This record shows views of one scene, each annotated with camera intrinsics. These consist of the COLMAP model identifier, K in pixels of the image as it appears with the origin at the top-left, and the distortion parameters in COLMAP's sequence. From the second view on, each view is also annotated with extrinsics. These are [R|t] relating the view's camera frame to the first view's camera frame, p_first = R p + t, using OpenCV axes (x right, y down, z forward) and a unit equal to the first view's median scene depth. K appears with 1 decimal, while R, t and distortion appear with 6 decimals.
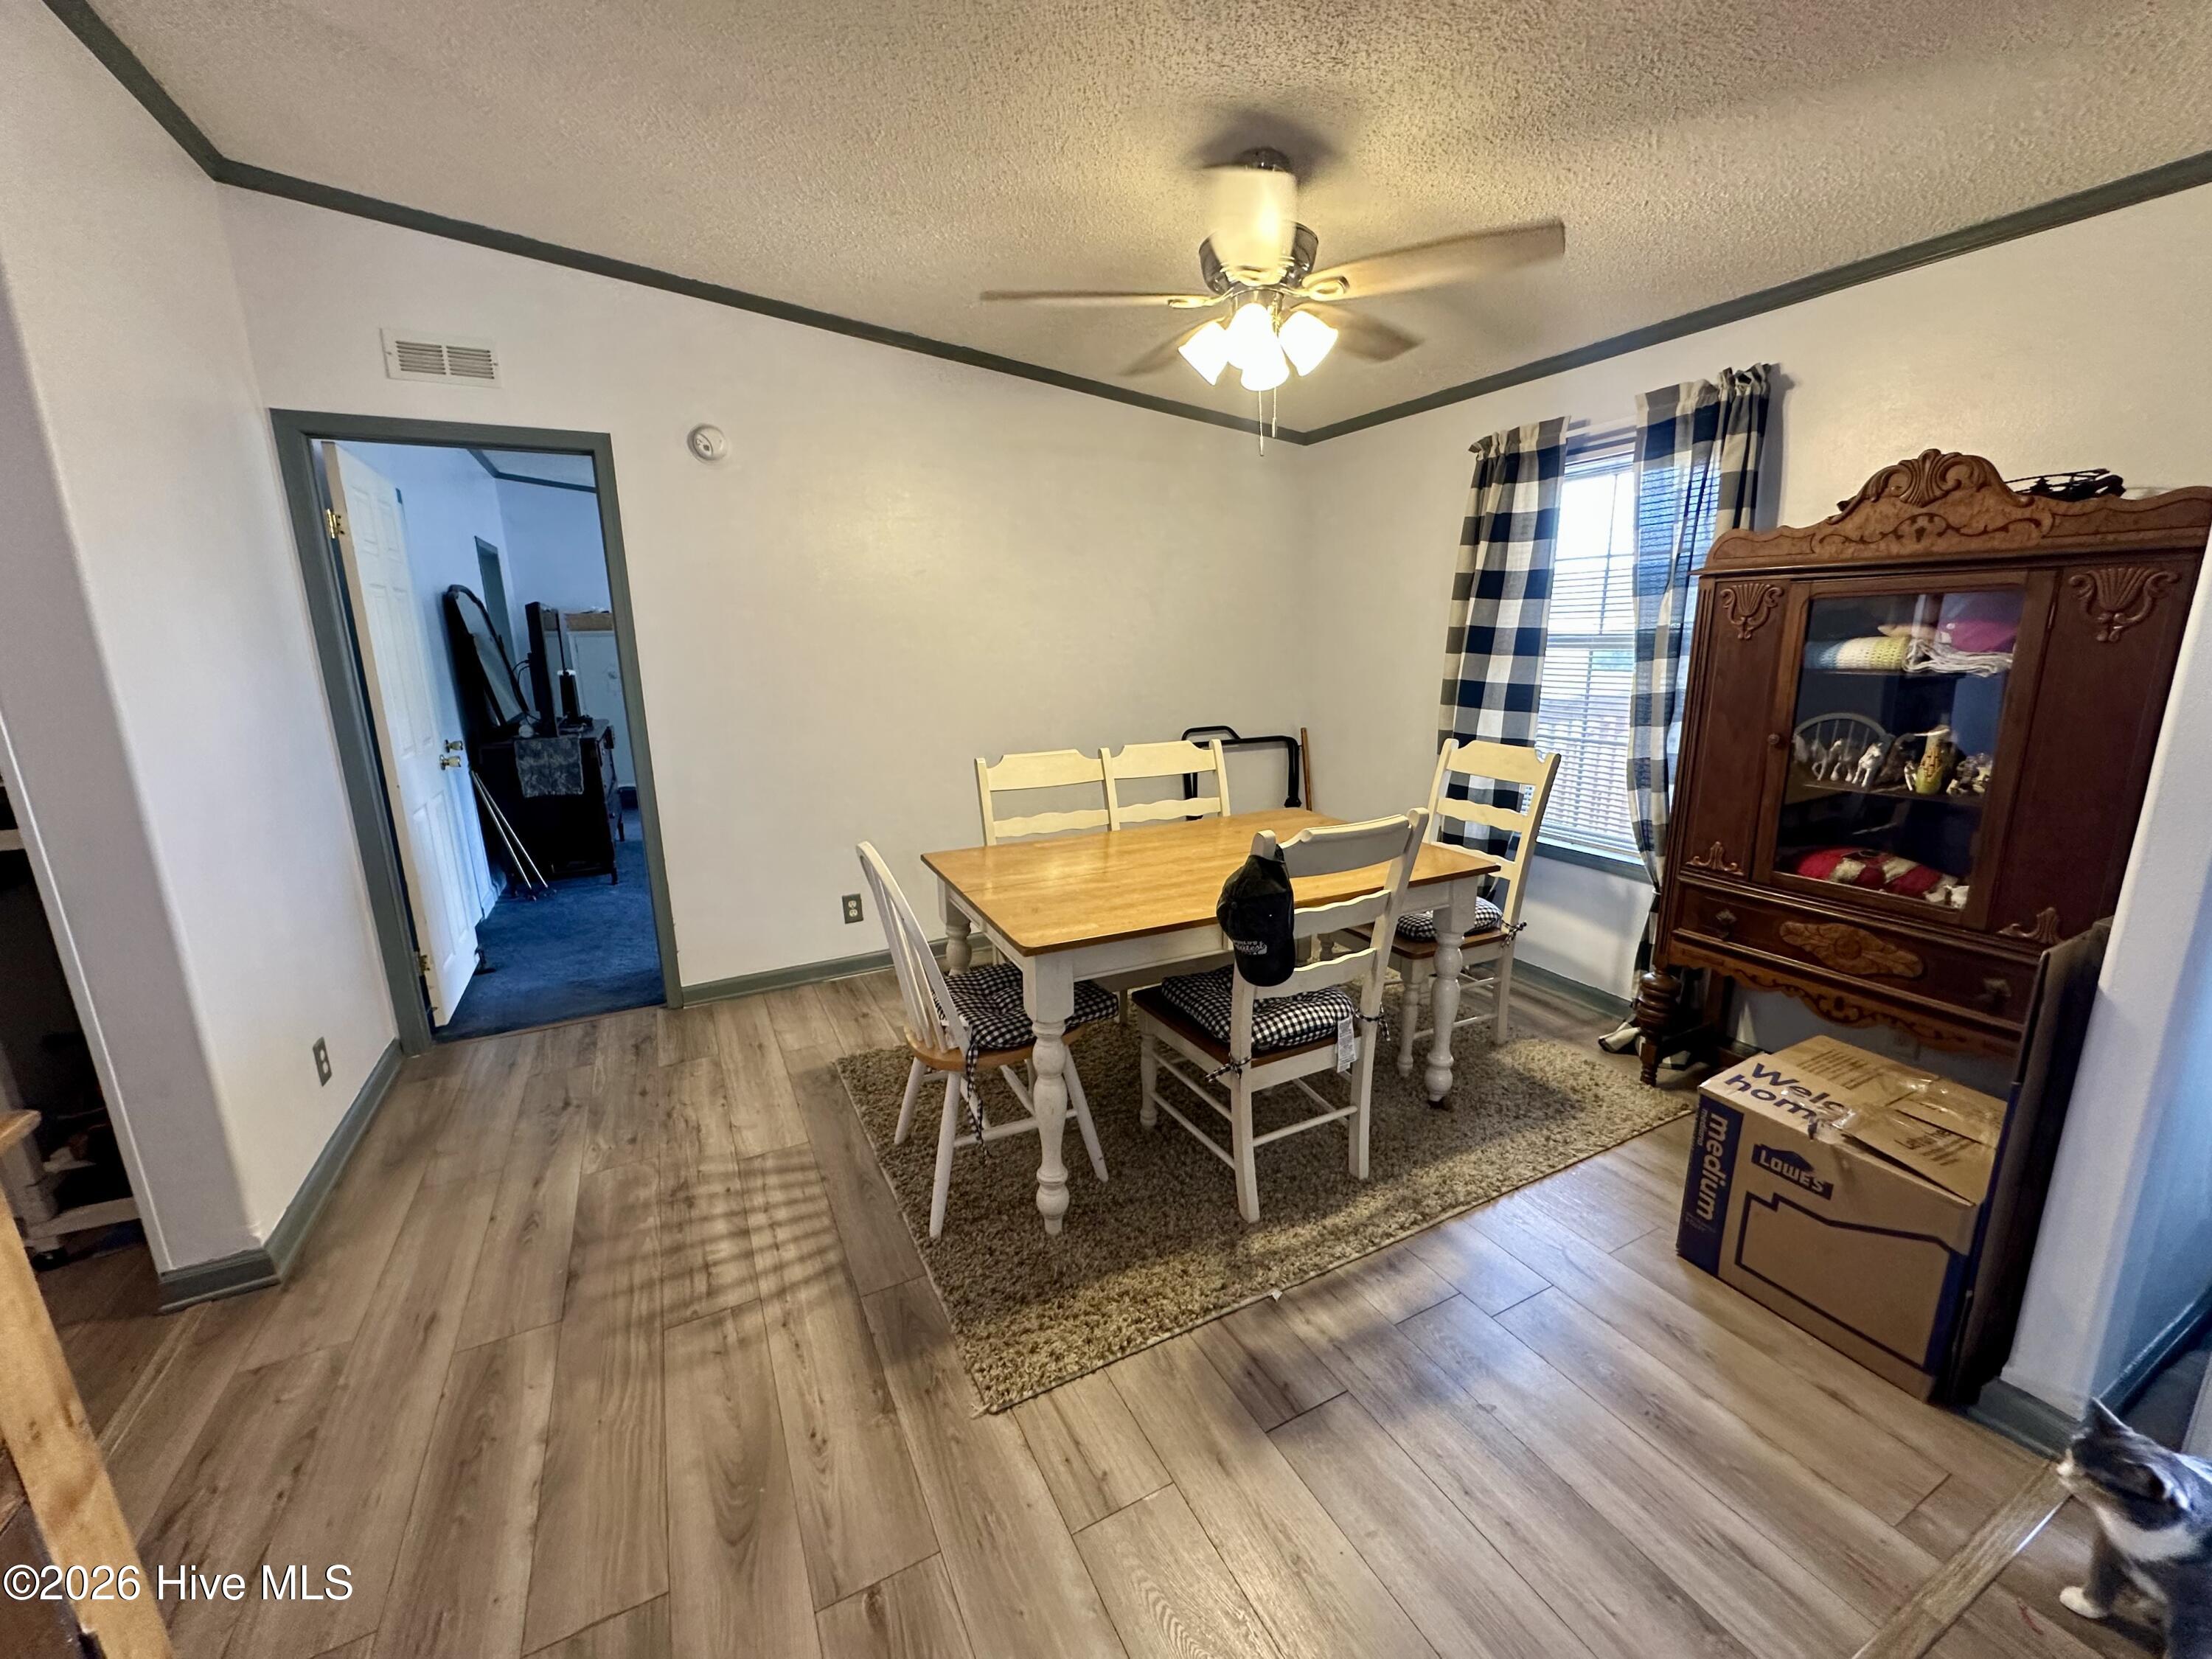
lens RADIAL K [[878.6, 0, 1102.2], [0, 878.6, 824.1], [0, 0, 1]] dist [-0.003204, -0.000548]
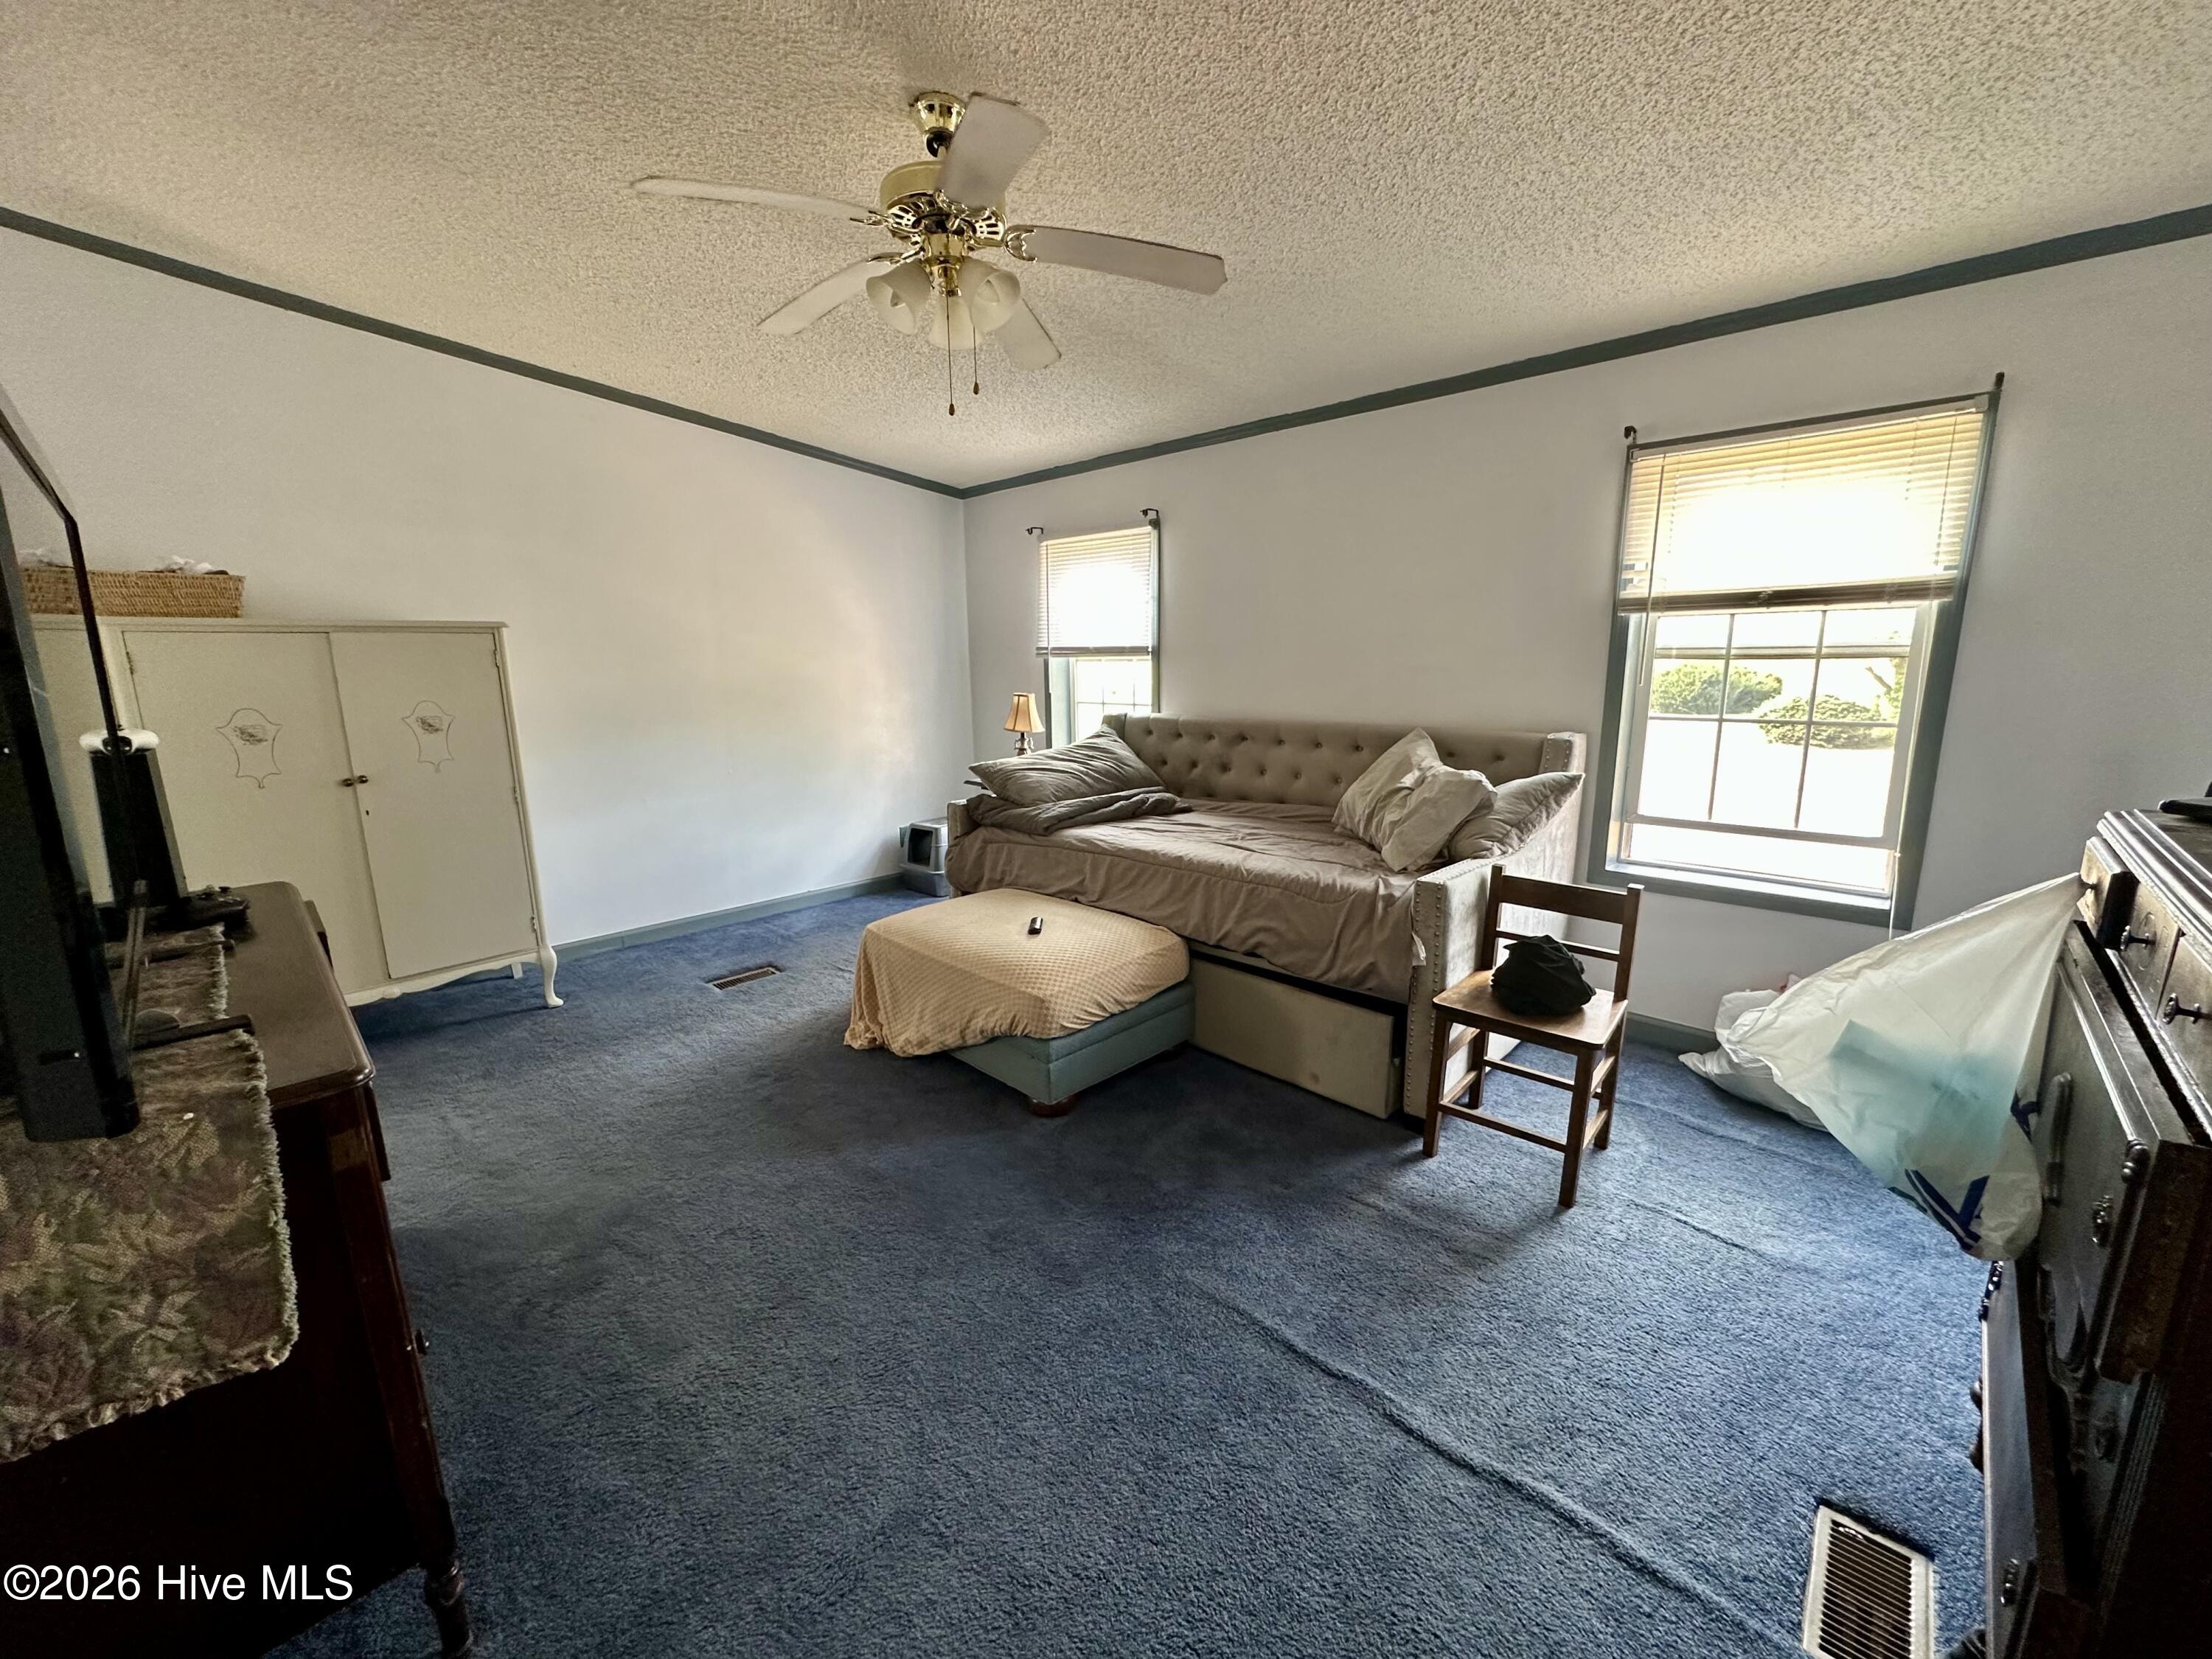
lens RADIAL K [[878.6, 0, 1107.2], [0, 878.6, 840.6], [0, 0, 1]] dist [-0.003204, -0.000548]
pose [[0.942901, -0.052534, 0.328905, -0.481291], [0.061619, 0.997951, -0.017253, -0.136642], [-0.327324, 0.036535, 0.944205, 0.754736]]
